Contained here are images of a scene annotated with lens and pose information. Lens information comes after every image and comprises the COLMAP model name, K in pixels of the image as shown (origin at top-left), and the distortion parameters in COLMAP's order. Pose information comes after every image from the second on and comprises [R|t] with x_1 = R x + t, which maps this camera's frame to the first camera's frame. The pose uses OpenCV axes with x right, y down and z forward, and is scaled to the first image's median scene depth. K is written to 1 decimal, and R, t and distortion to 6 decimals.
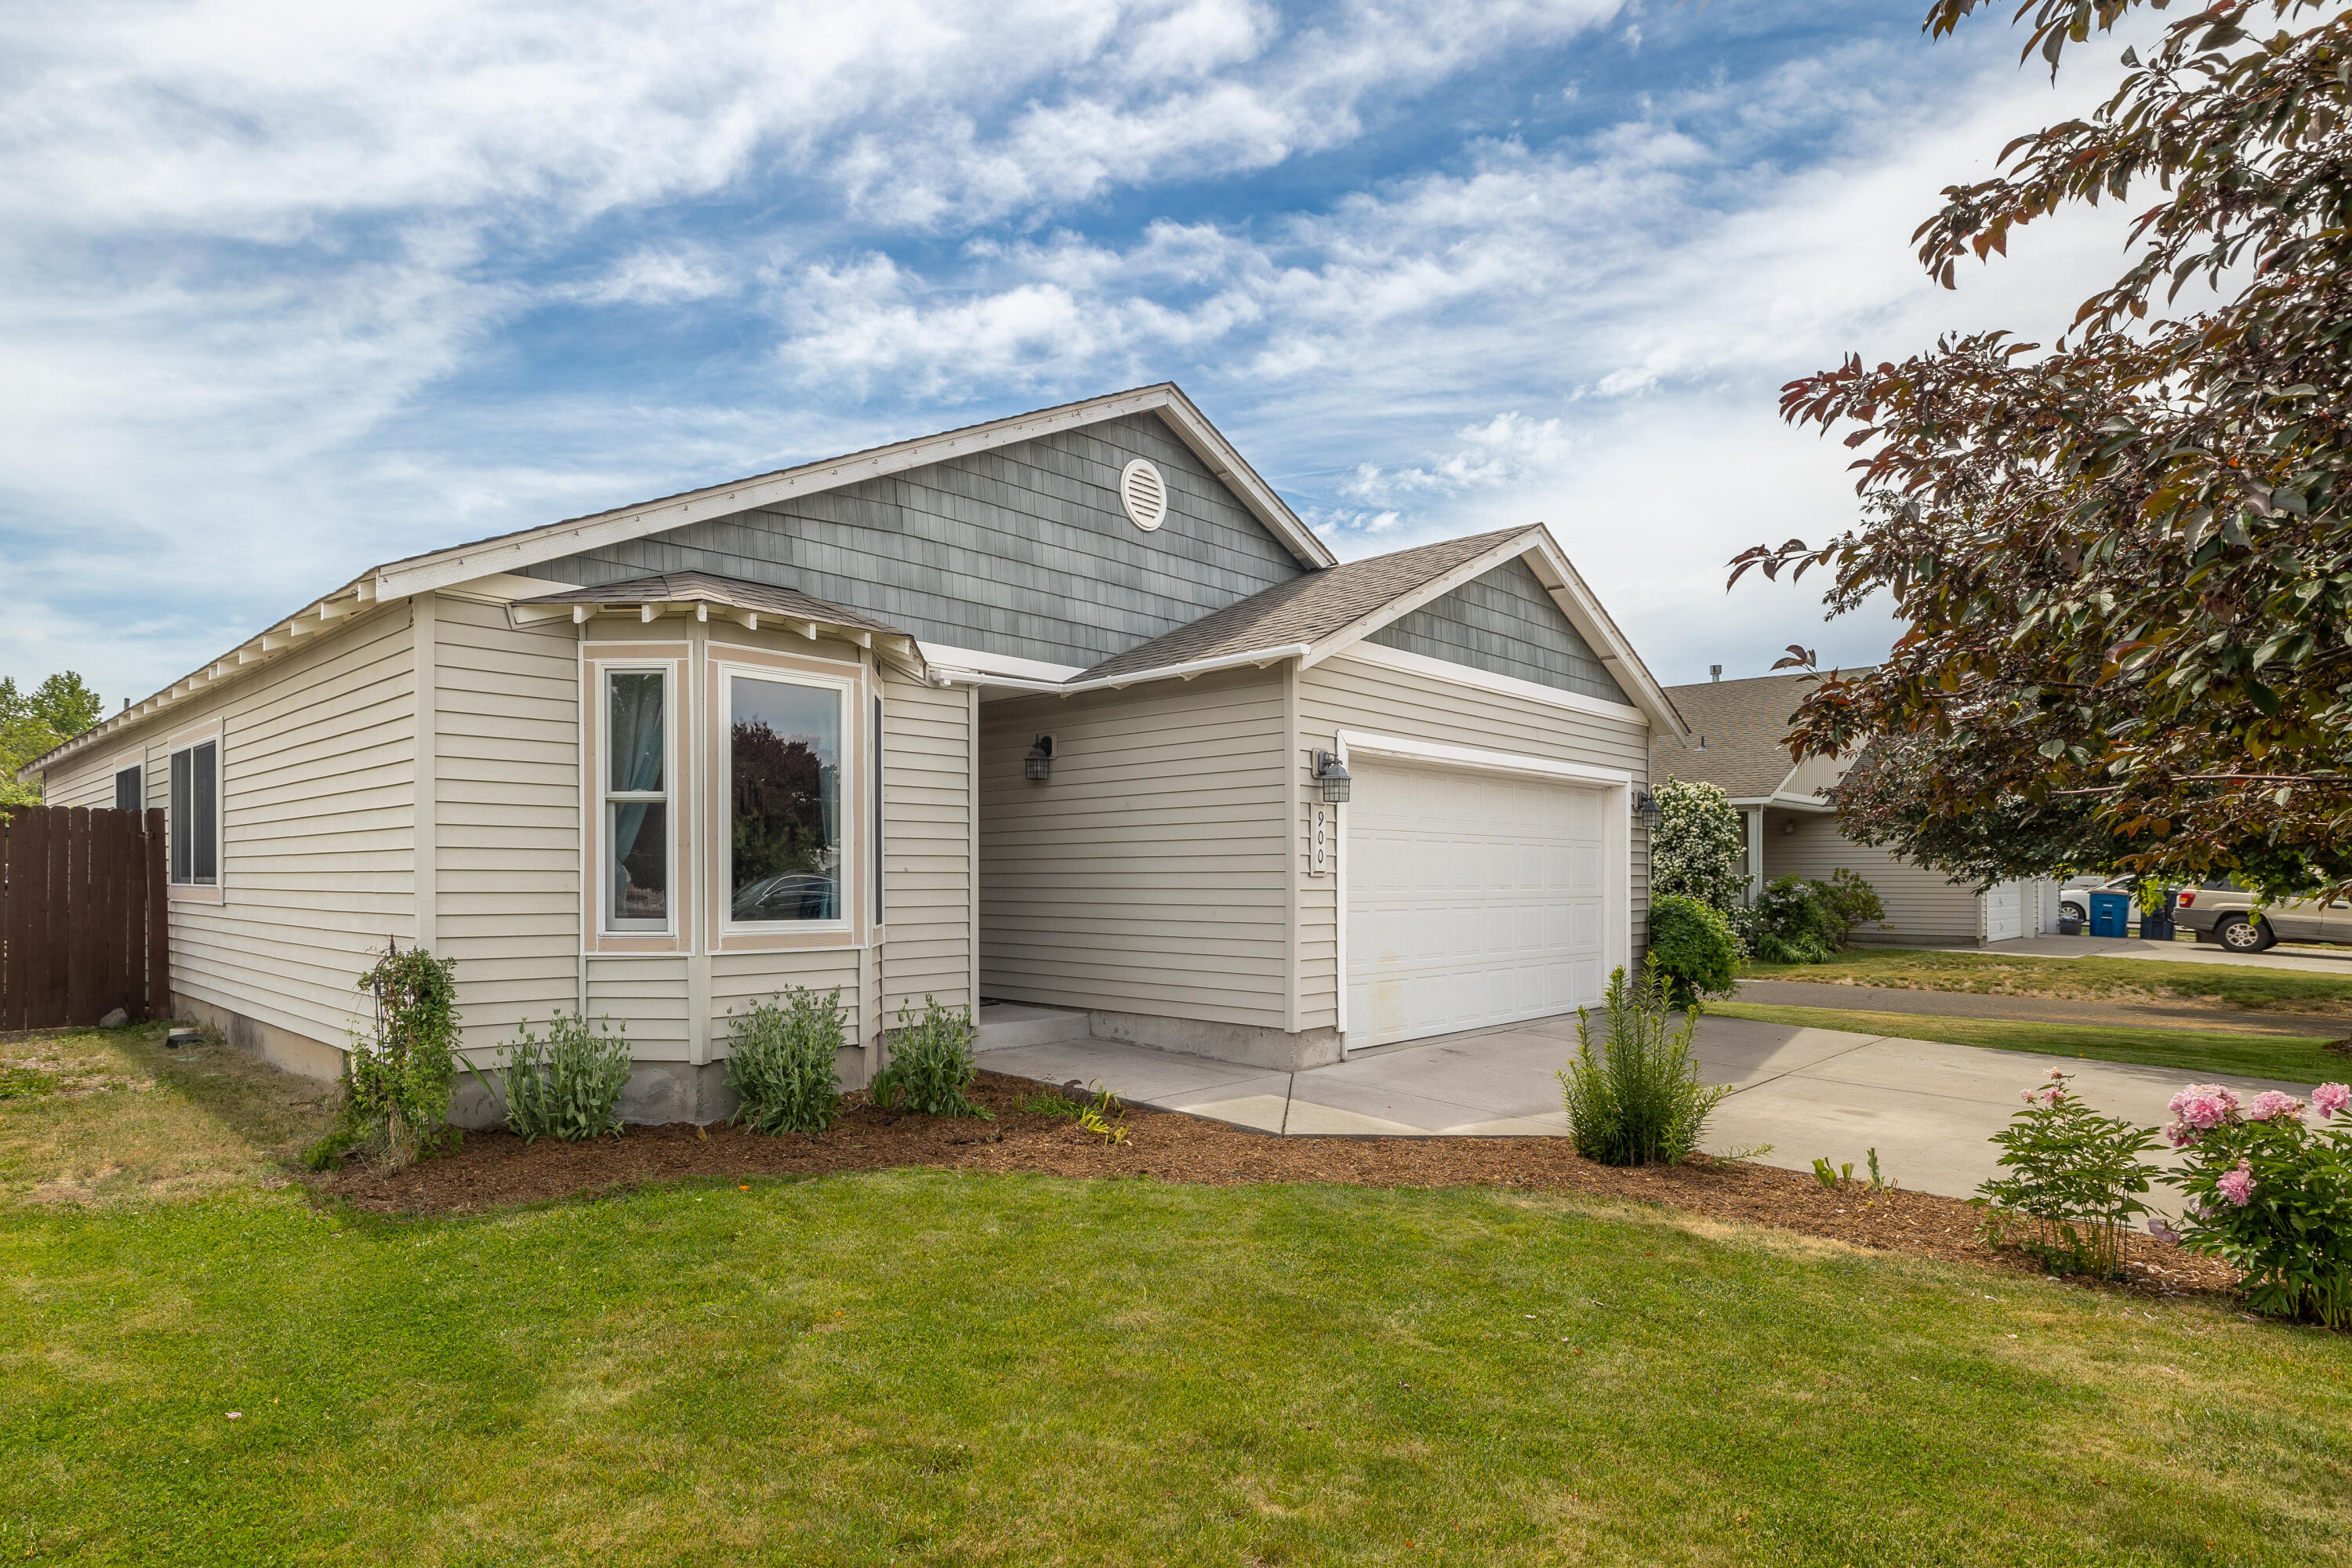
lens RADIAL K [[1243.7, 0, 982.7], [0, 1243.7, 870.1], [0, 0, 1]] dist [-0.000987, -0.000040]
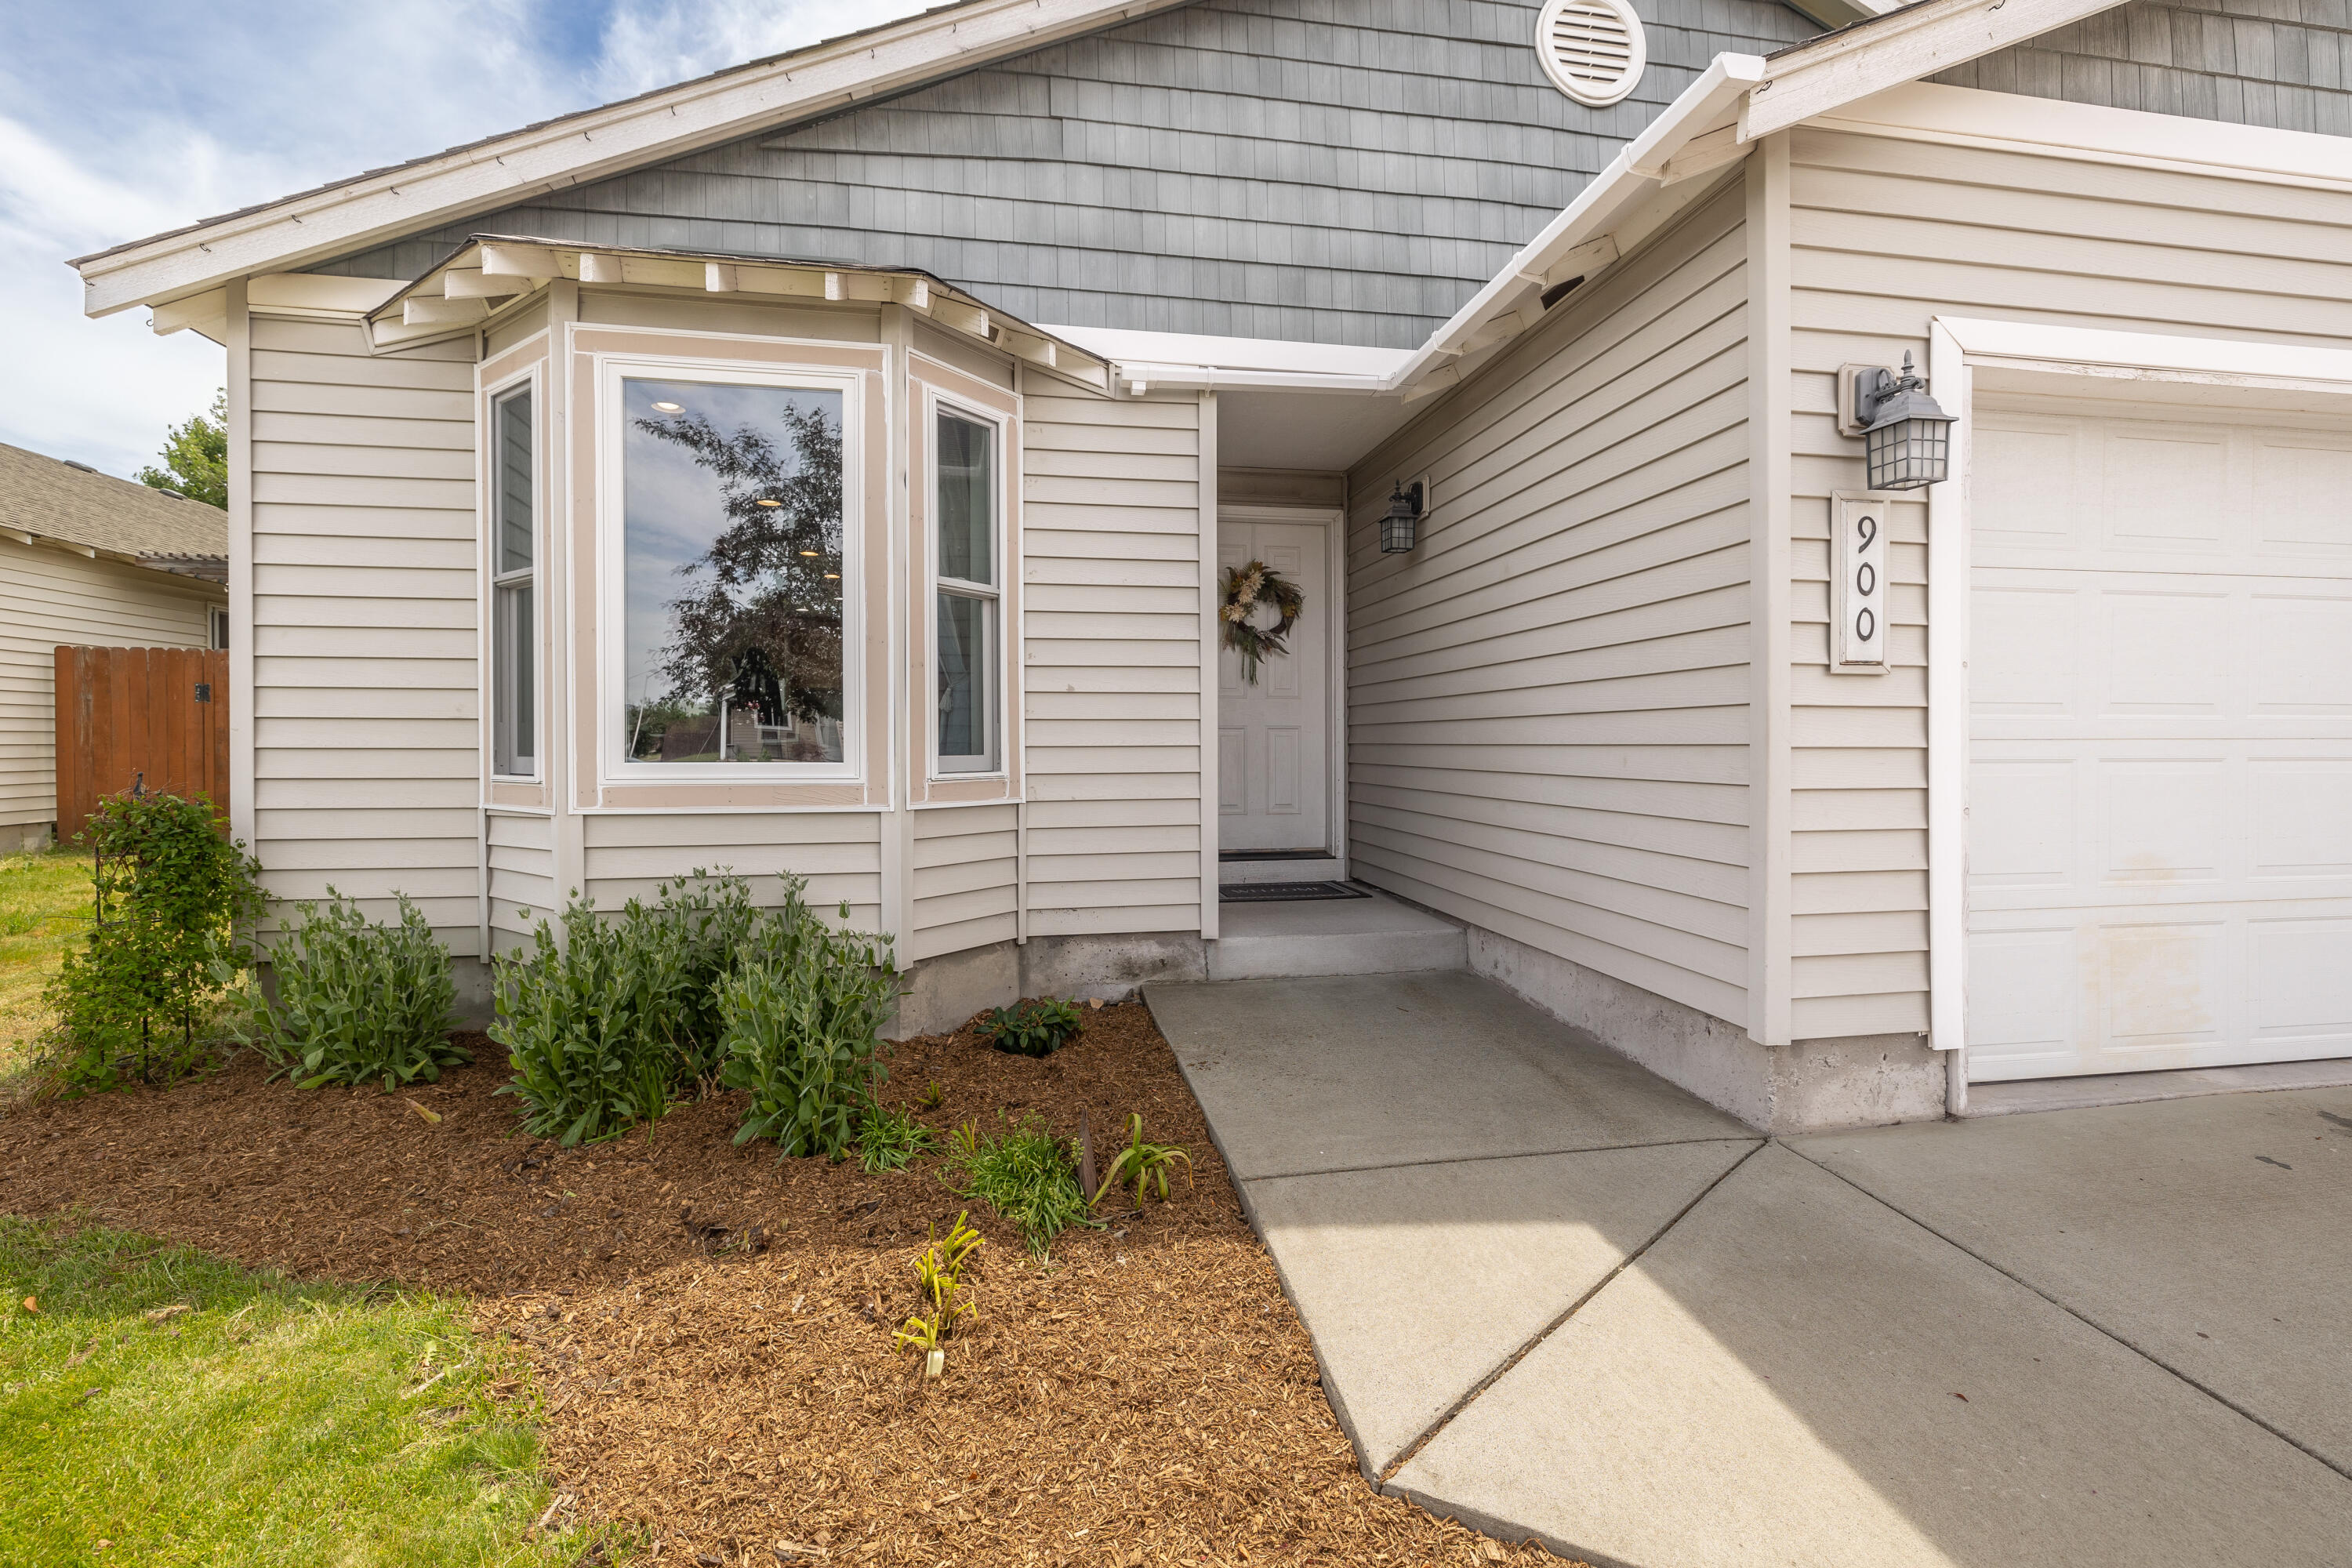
lens RADIAL K [[984.2, 0, 1183.9], [0, 984.2, 744.5], [0, 0, 1]] dist [0.002777, 0.000186]
pose [[0.843473, -0.001783, -0.537169, 0.253380], [0.006479, 0.999956, 0.006855, 0.024920], [0.537133, -0.009262, 0.843447, 0.593112]]
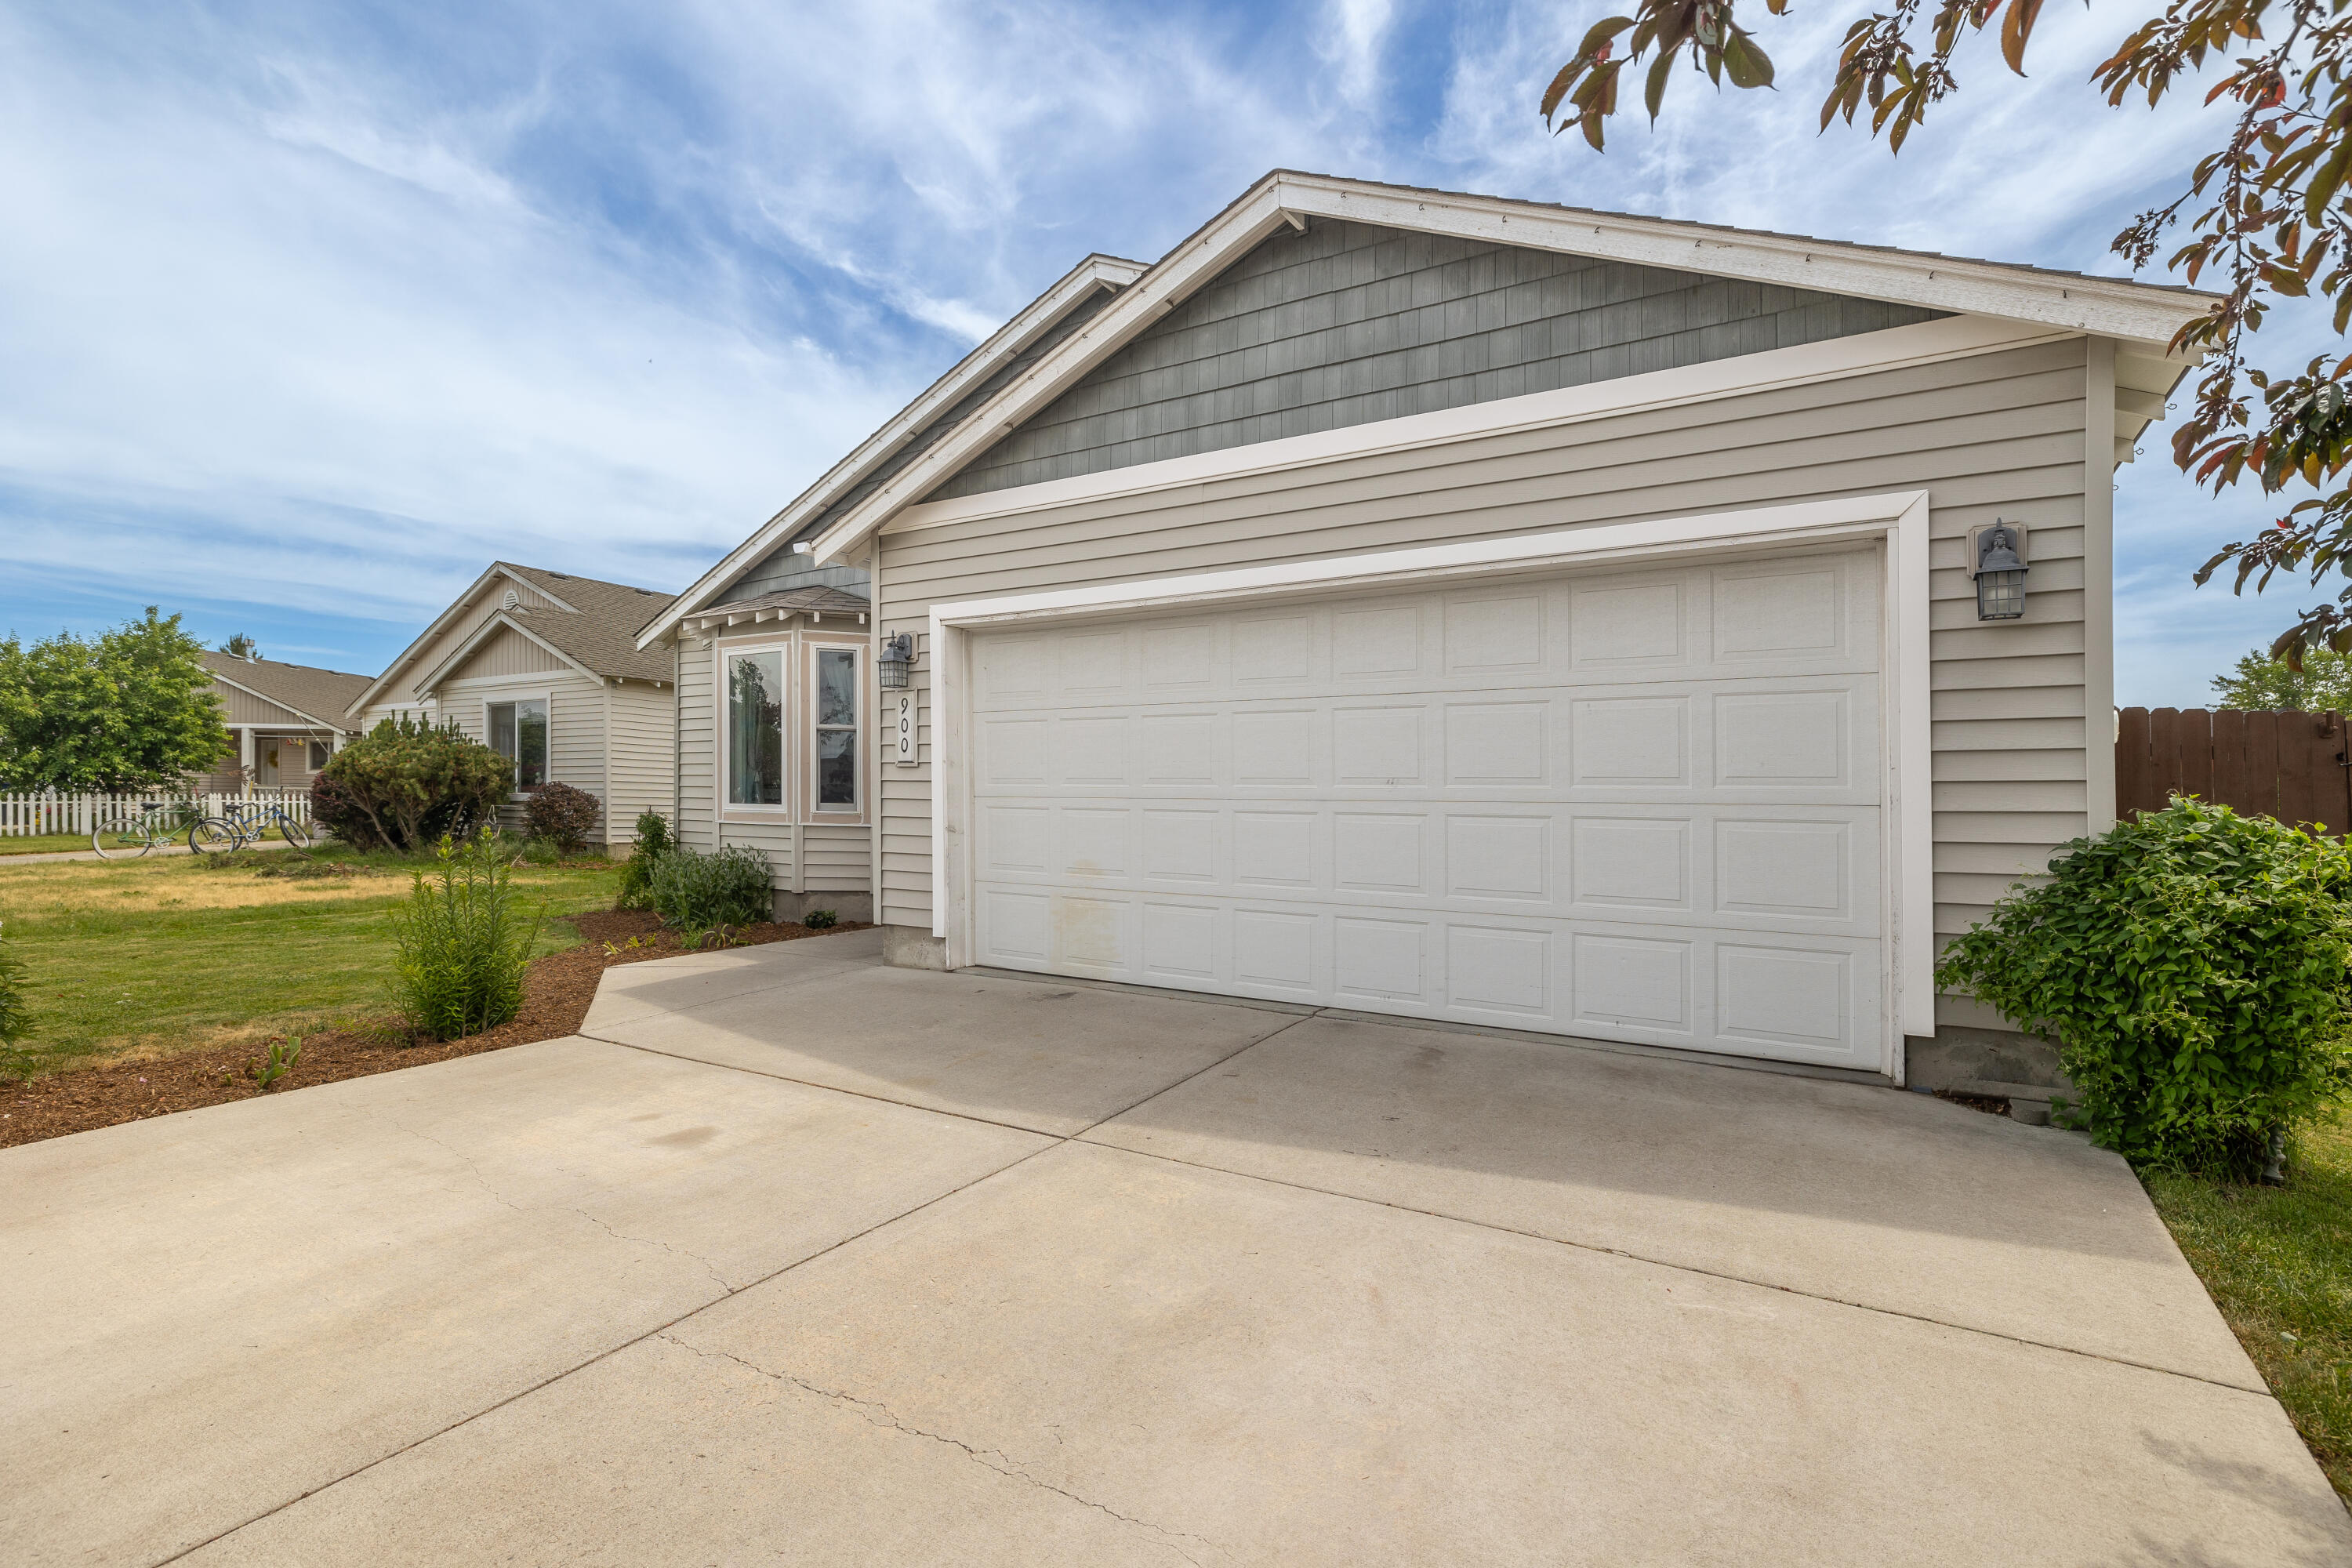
lens RADIAL K [[1102.8, 0, 1173.2], [0, 1102.8, 802.3], [0, 0, 1]] dist [-0.000337, 0.000189]
pose [[0.262694, -0.001791, -0.964878, 1.127414], [-0.007779, 0.999962, -0.003974, 0.033952], [0.964848, 0.008549, 0.262670, 0.966123]]
